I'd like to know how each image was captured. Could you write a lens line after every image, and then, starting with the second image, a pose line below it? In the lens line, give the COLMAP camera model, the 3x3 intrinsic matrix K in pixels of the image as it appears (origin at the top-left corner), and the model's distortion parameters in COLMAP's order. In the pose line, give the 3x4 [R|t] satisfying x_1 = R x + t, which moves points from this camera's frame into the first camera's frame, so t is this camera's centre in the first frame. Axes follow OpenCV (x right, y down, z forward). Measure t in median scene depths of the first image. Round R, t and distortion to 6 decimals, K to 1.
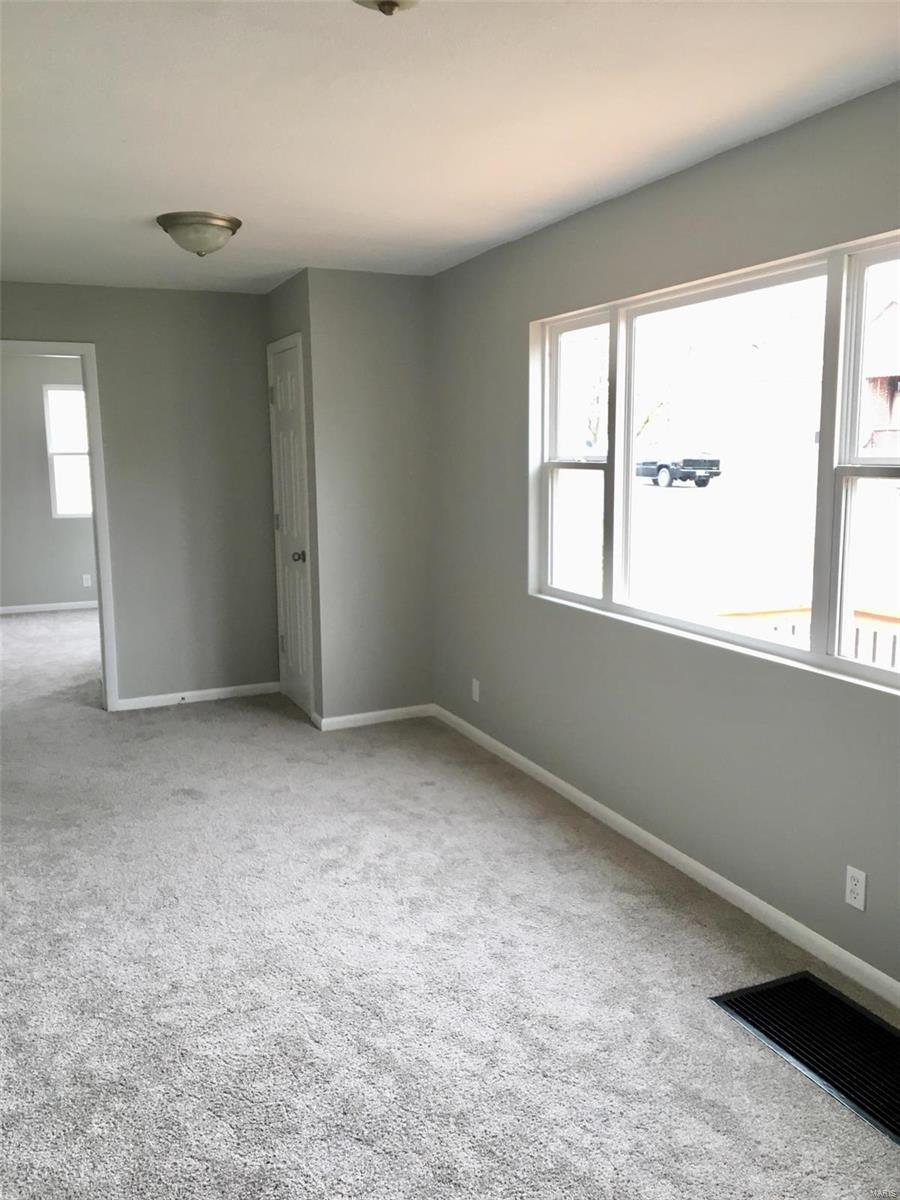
lens RADIAL K [[1007.0, 0, 447.6], [0, 1007.0, 608.4], [0, 0, 1]] dist [0.078764, -0.103134]
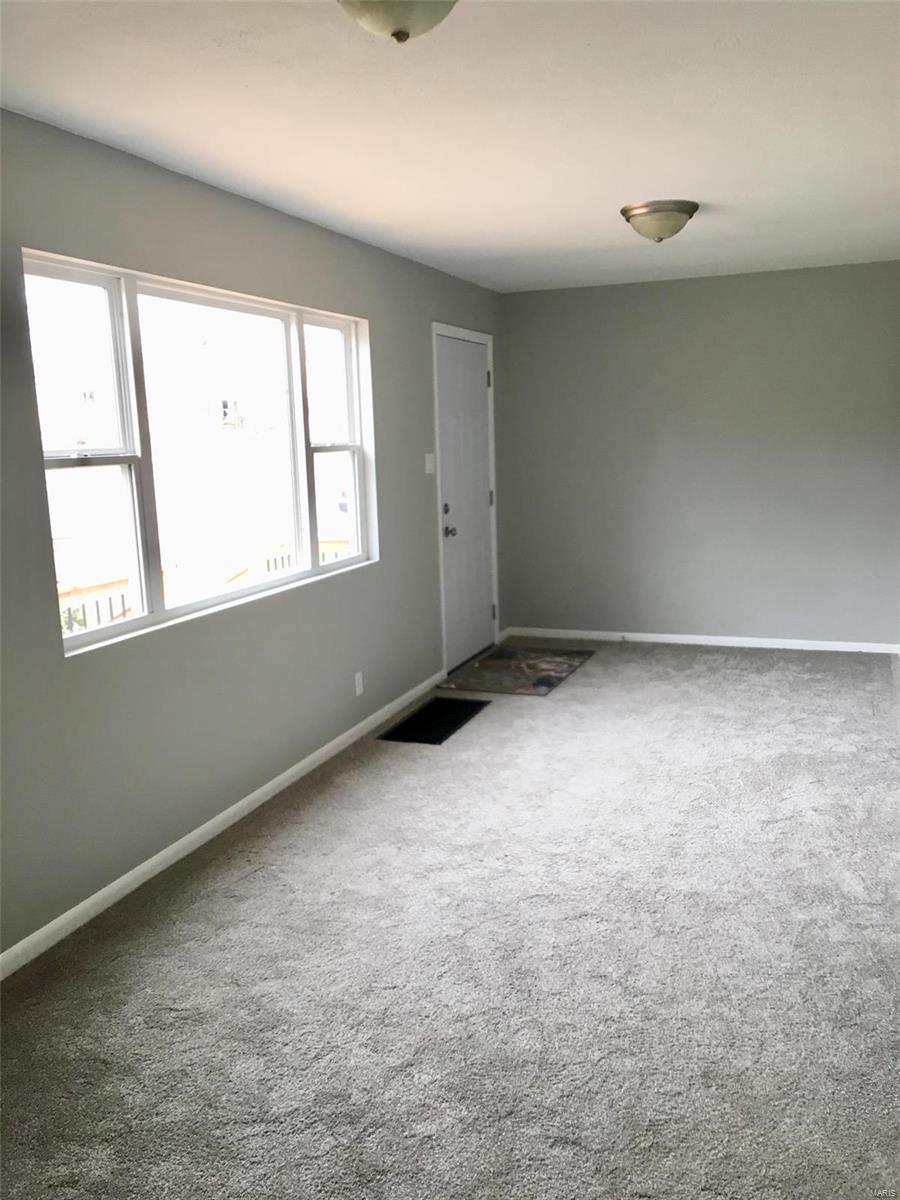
lens RADIAL K [[1007.0, 0, 447.6], [0, 1007.0, 608.4], [0, 0, 1]] dist [0.078764, -0.103134]
pose [[-0.716210, -0.098138, 0.690950, -0.706654], [0.138246, 0.950492, 0.278303, -0.246511], [-0.684055, 0.294845, -0.667185, 1.578435]]
